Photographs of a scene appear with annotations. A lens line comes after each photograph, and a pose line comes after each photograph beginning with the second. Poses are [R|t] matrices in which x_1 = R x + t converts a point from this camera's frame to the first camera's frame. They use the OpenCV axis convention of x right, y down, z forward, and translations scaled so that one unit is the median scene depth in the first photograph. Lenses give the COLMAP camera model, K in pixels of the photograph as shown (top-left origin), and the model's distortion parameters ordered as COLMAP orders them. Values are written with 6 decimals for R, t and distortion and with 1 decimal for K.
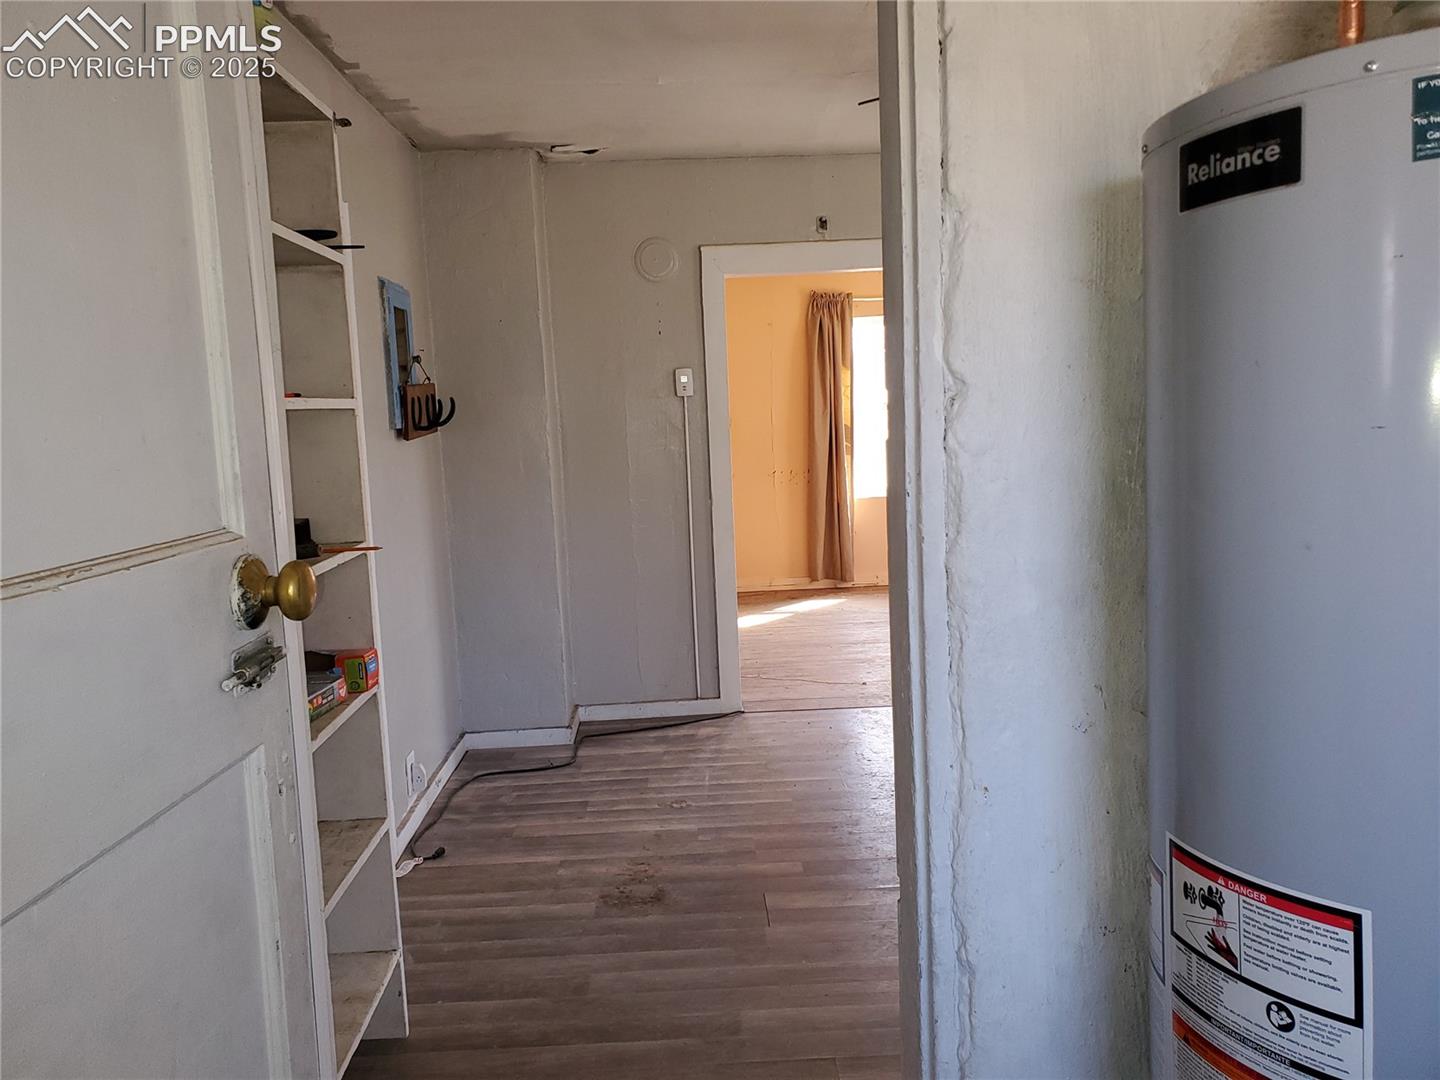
lens RADIAL K [[1097.5, 0, 720.3], [0, 1097.5, 539.5], [0, 0, 1]] dist [0.007503, -0.006467]
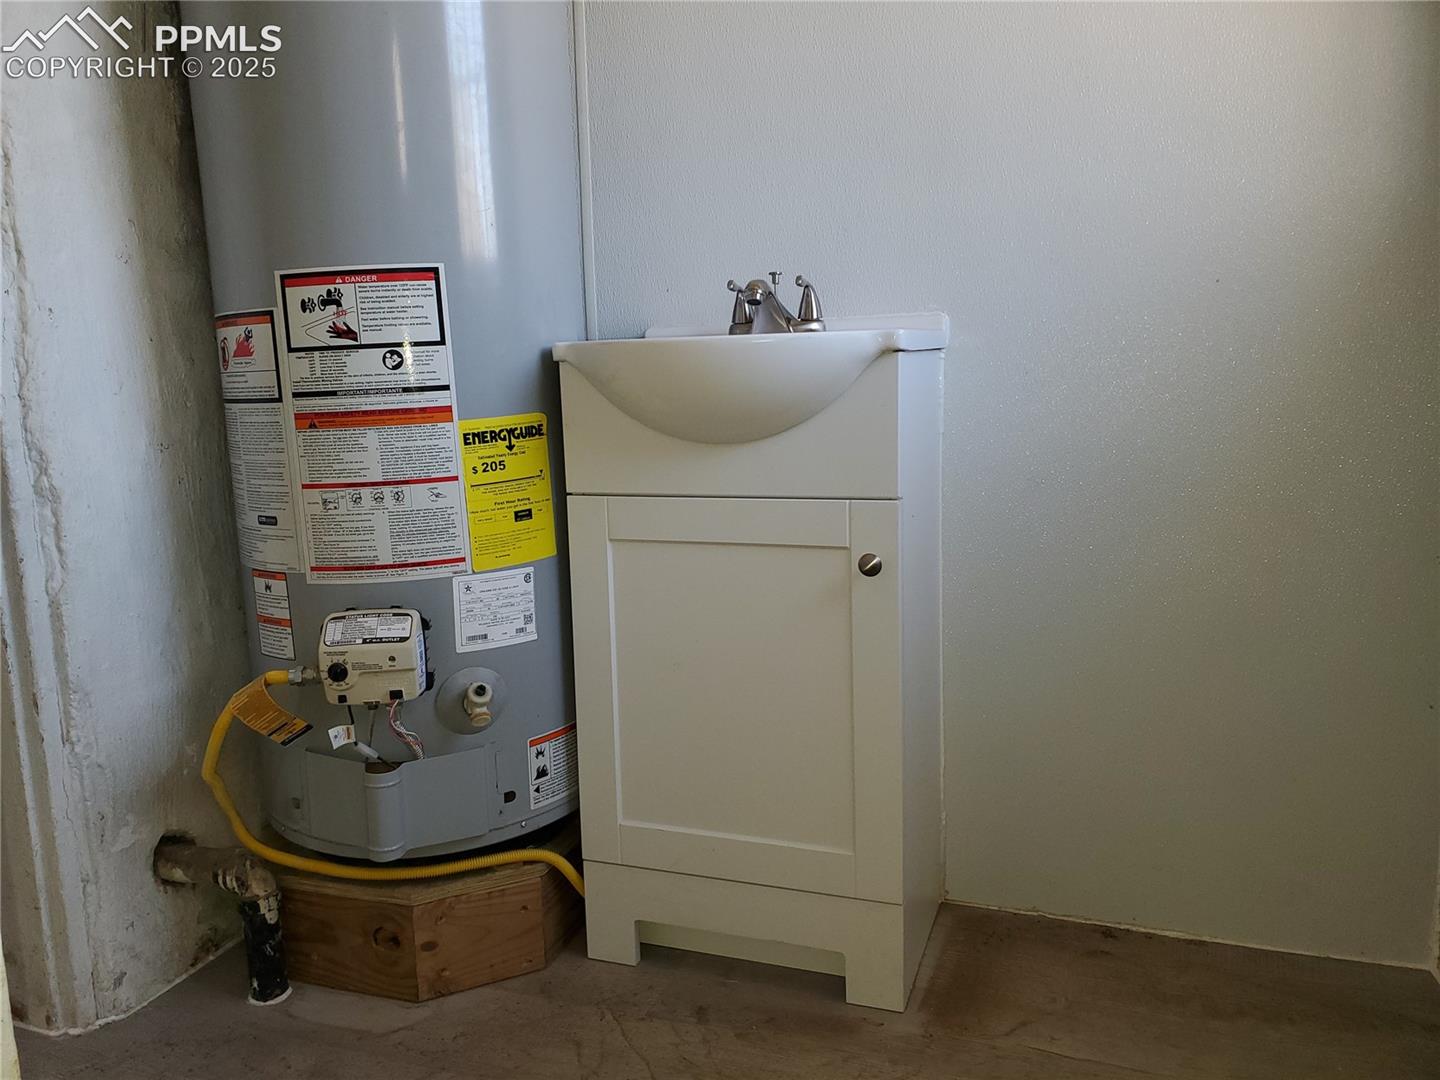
lens RADIAL K [[1097.5, 0, 722.1], [0, 1097.5, 540.1], [0, 0, 1]] dist [0.007503, -0.006467]
pose [[0.358383, -0.122025, 0.925565, -0.699106], [0.111853, 0.989892, 0.087196, 0.569230], [-0.926850, 0.072277, 0.368410, 0.059533]]
